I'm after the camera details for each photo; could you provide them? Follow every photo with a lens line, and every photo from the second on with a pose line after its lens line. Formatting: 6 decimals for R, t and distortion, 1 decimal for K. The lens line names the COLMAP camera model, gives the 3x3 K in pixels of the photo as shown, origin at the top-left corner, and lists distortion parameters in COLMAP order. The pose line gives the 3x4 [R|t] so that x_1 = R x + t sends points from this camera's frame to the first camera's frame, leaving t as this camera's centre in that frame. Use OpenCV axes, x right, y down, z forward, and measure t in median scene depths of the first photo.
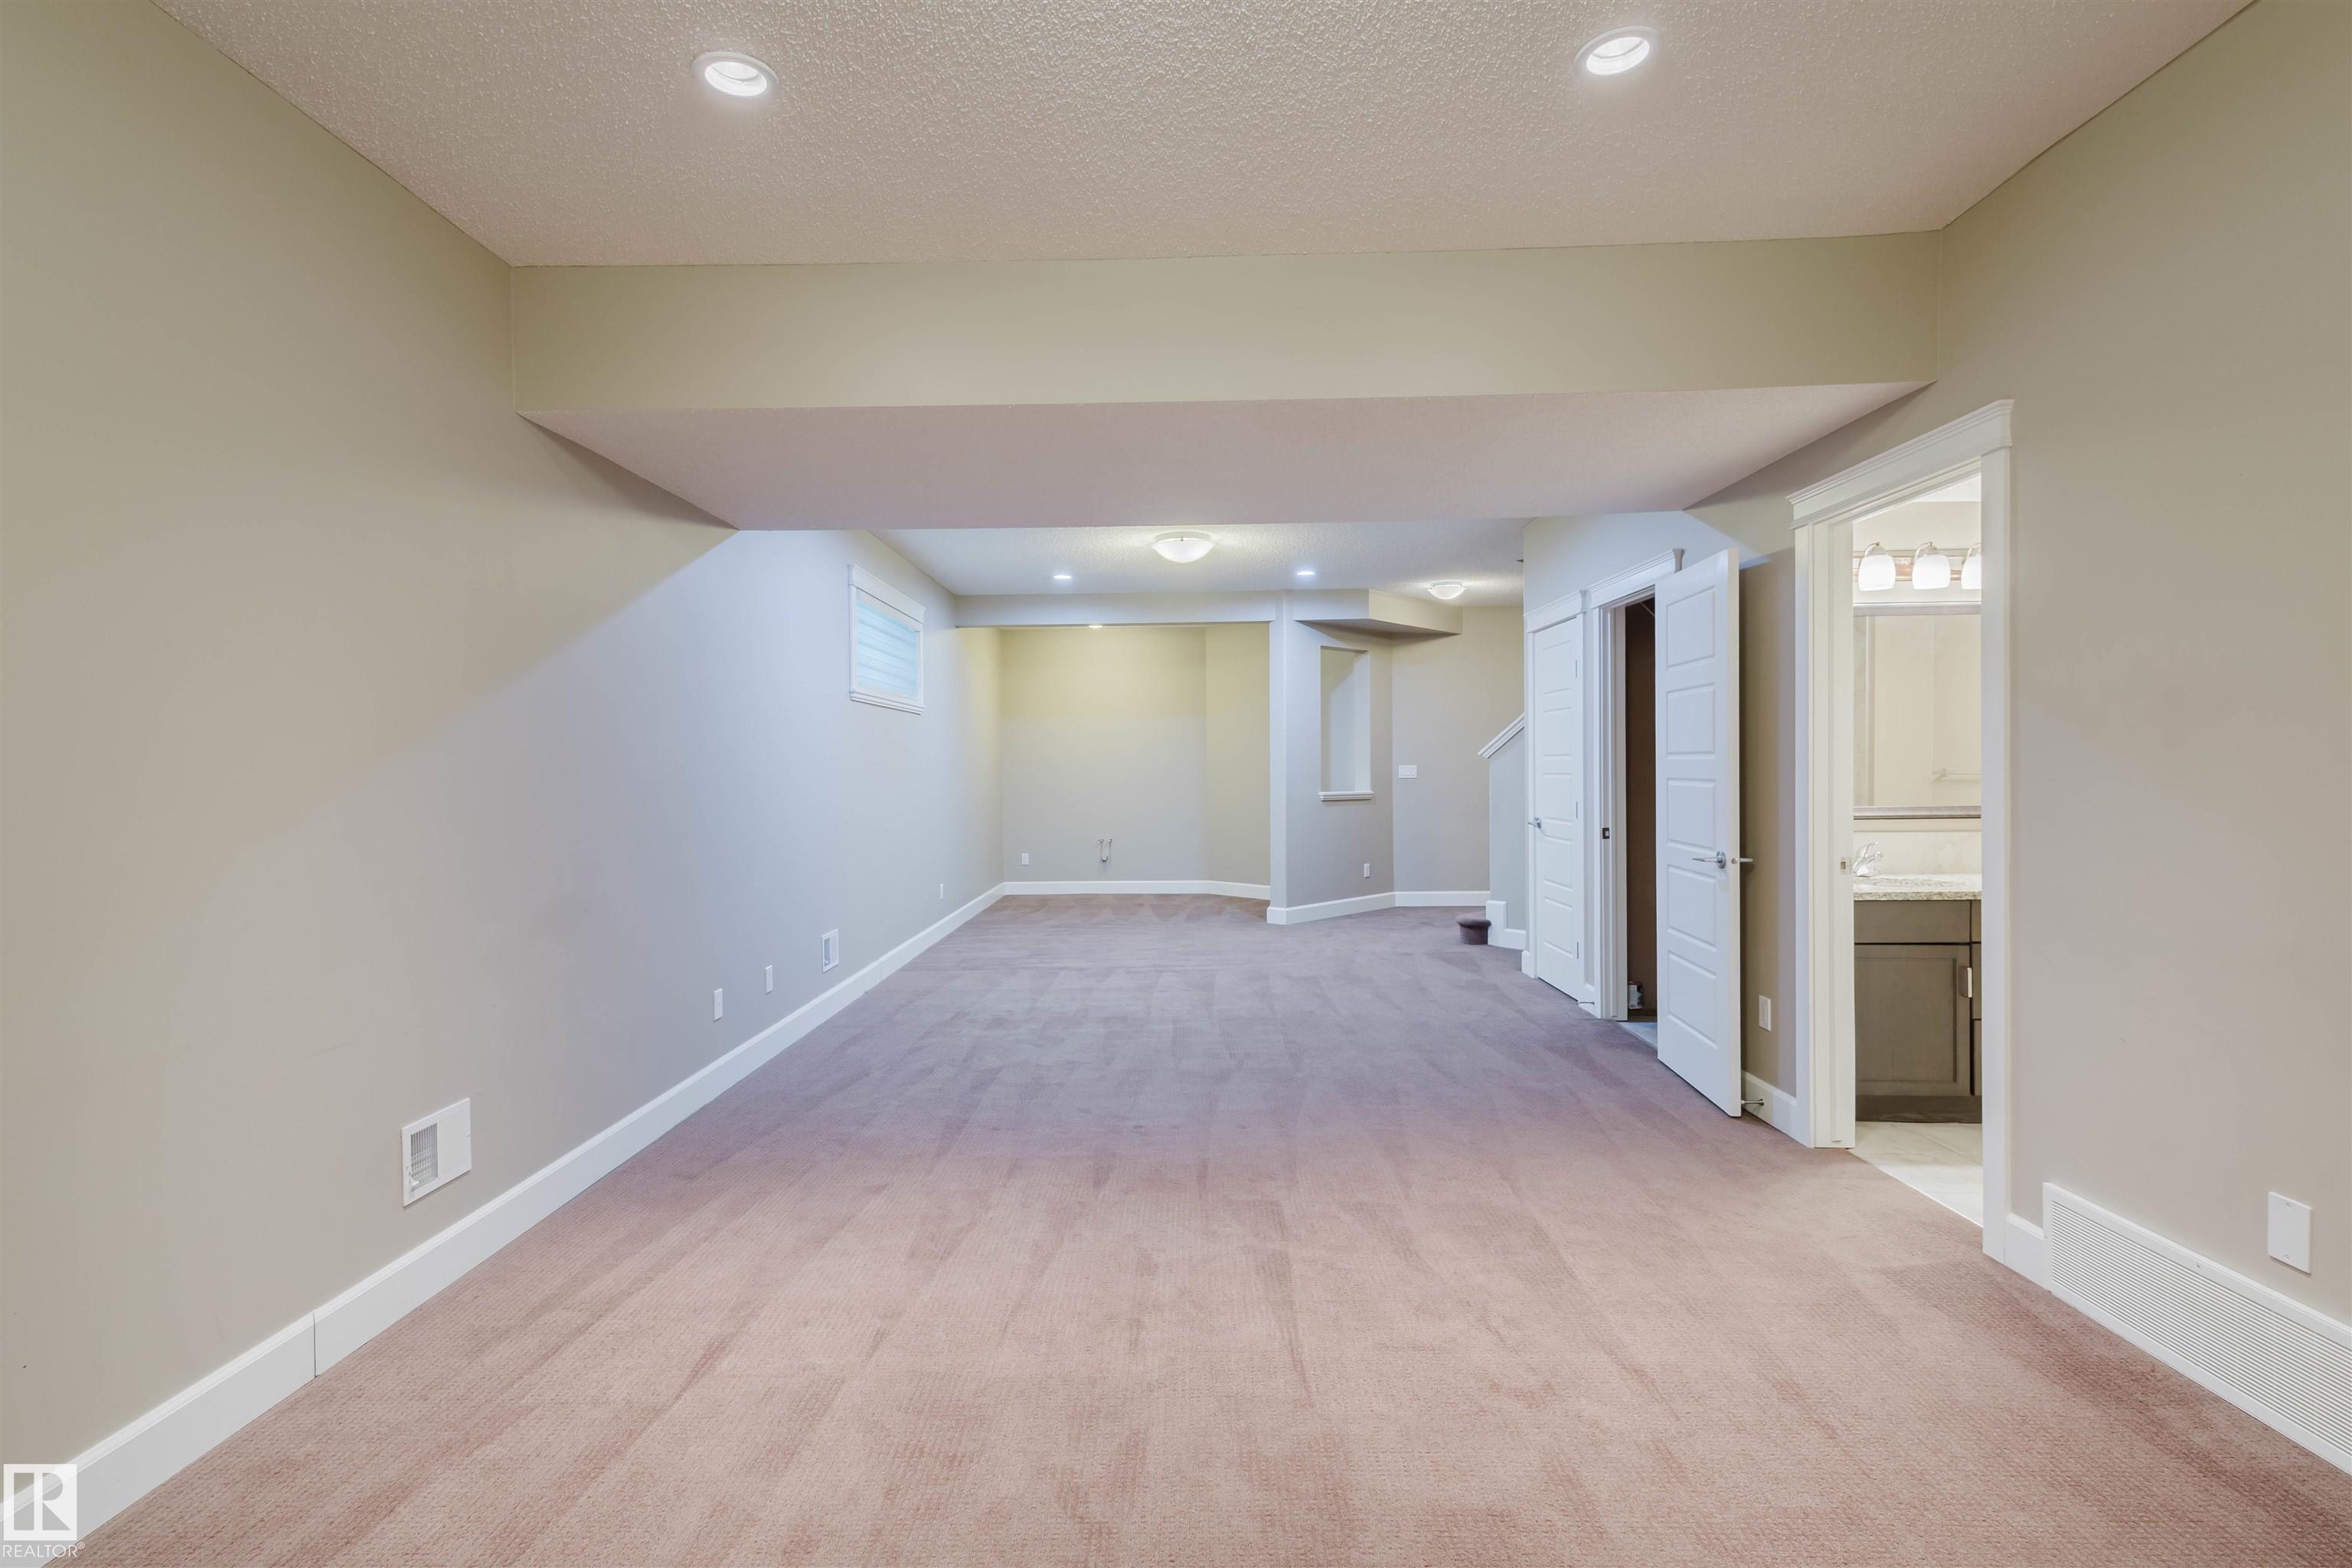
lens RADIAL K [[1098.3, 0, 1196.2], [0, 1098.3, 781.7], [0, 0, 1]] dist [0.013175, -0.004677]
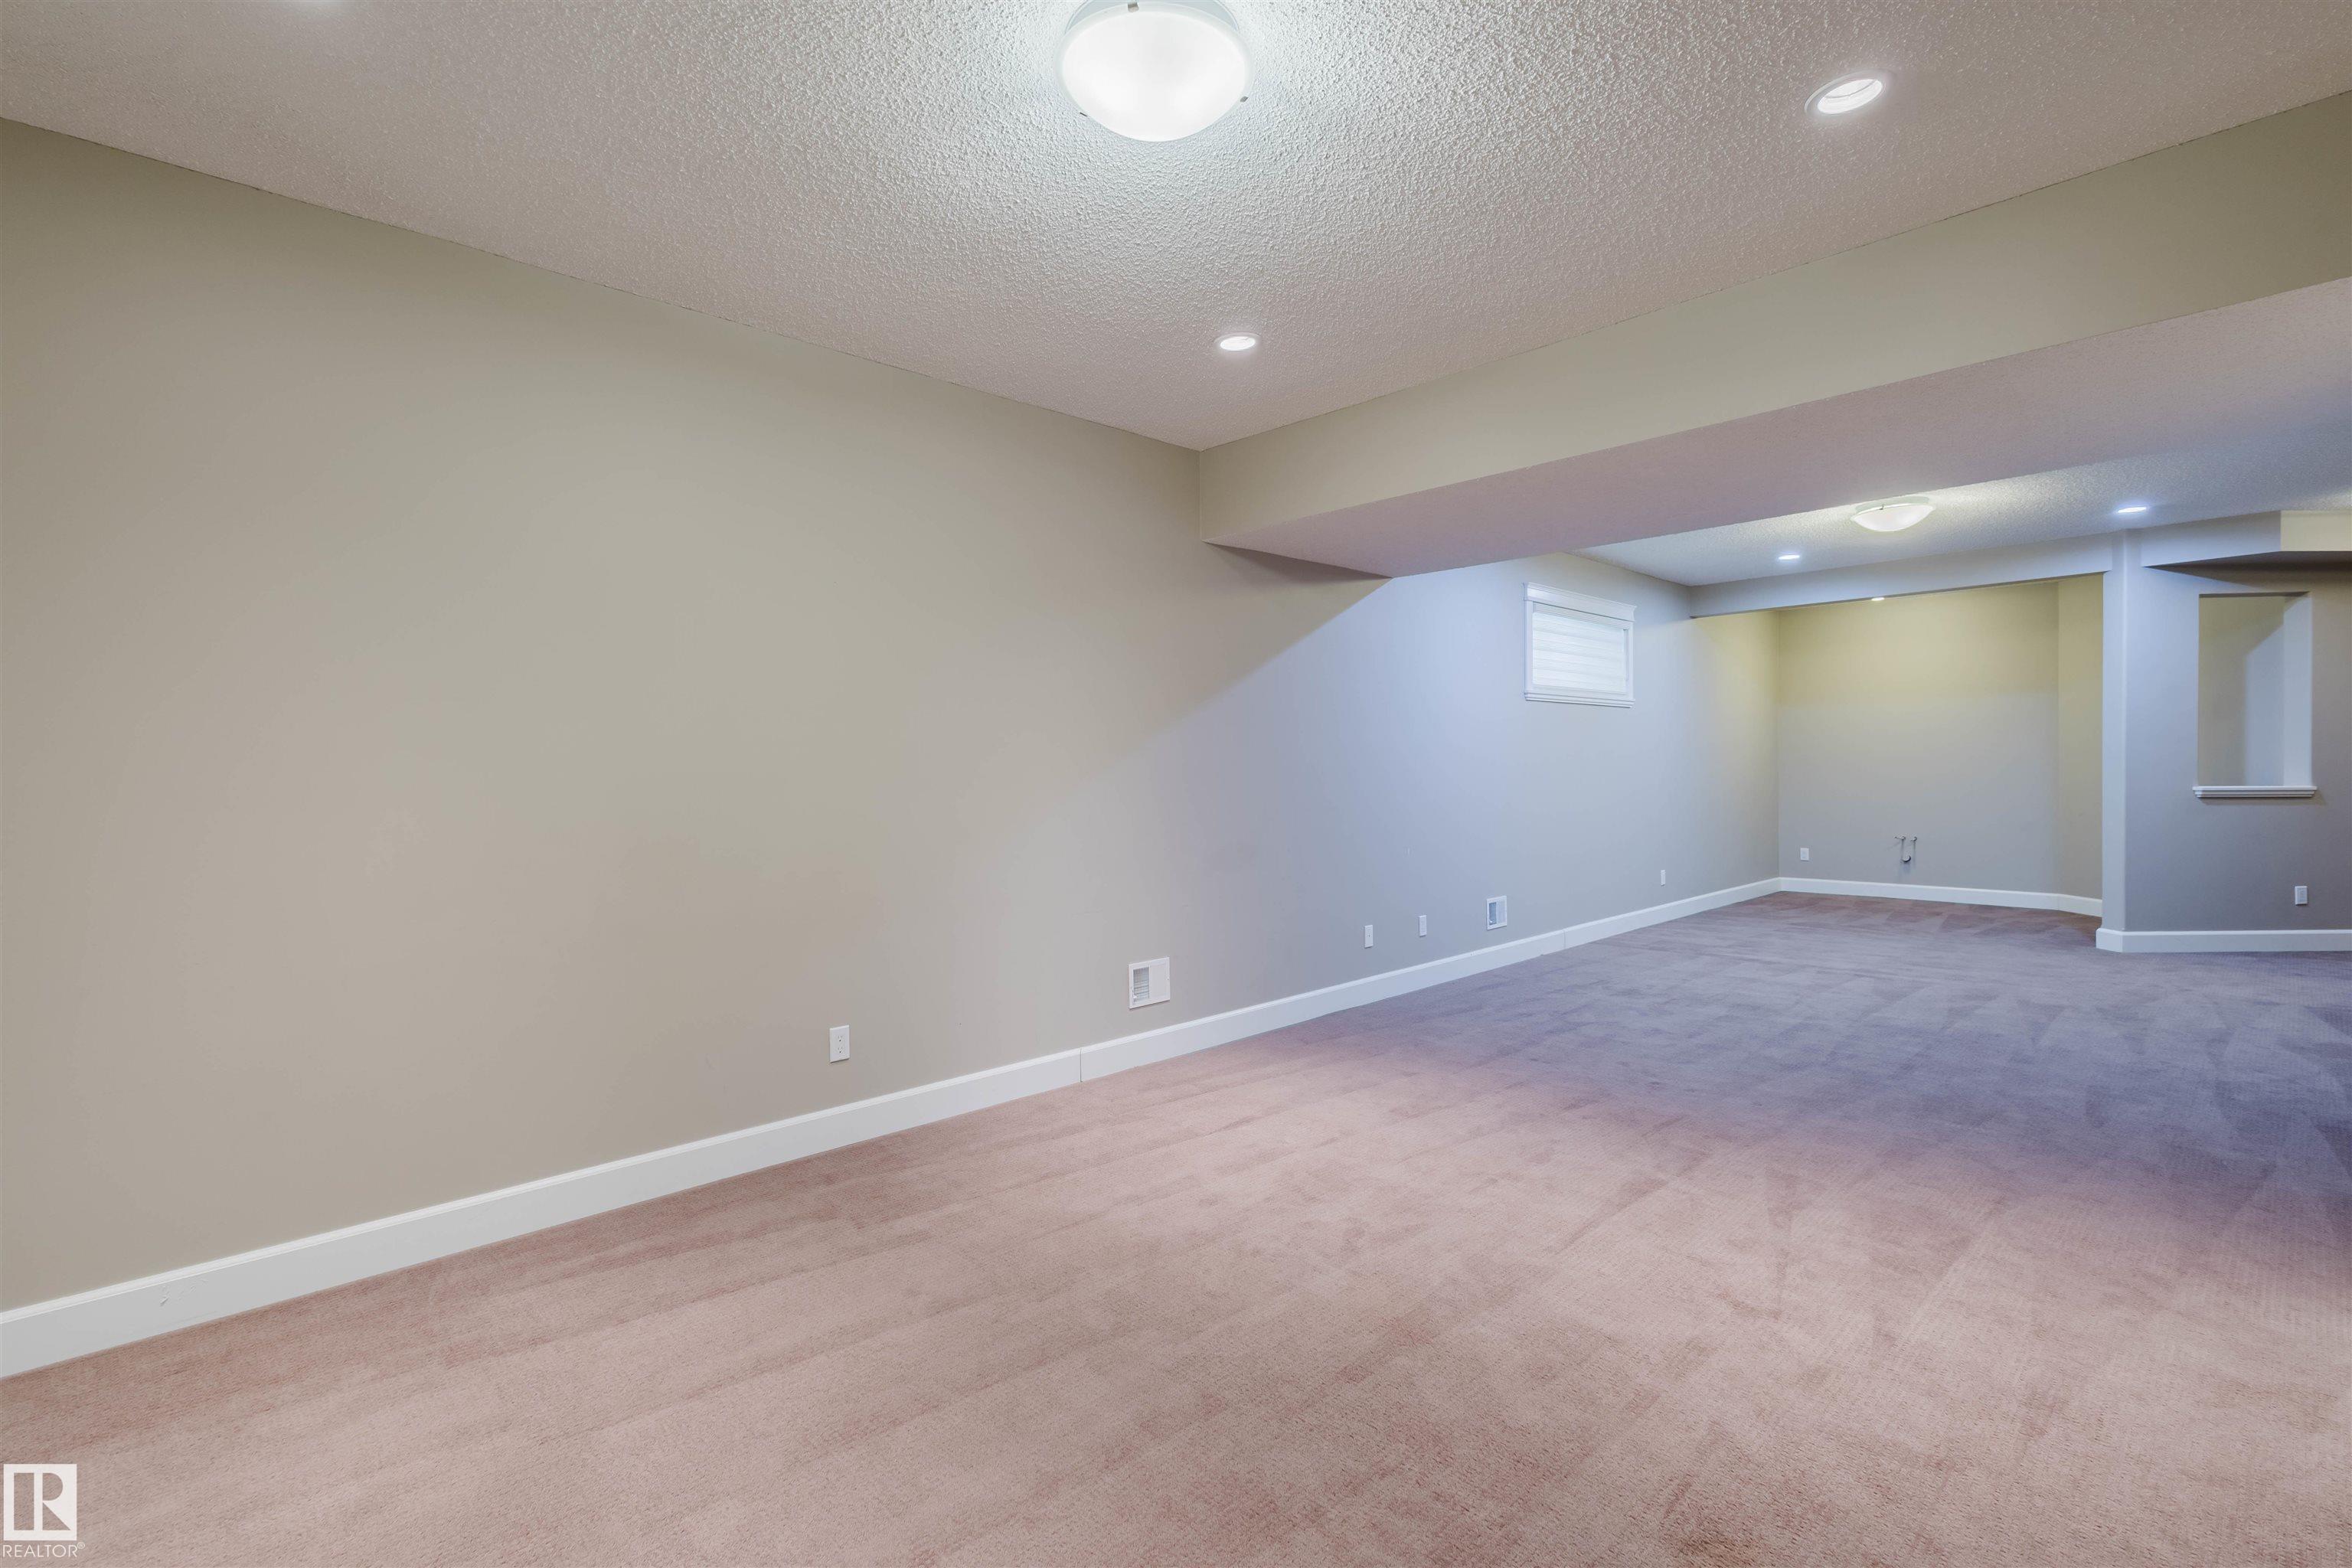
lens RADIAL K [[1098.3, 0, 1157.4], [0, 1098.3, 776.8], [0, 0, 1]] dist [0.013175, -0.004677]
pose [[0.695890, 0.007485, -0.718110, 0.482264], [-0.002501, 0.999965, 0.008000, -0.003822], [0.718144, -0.003771, 0.695884, -0.165816]]
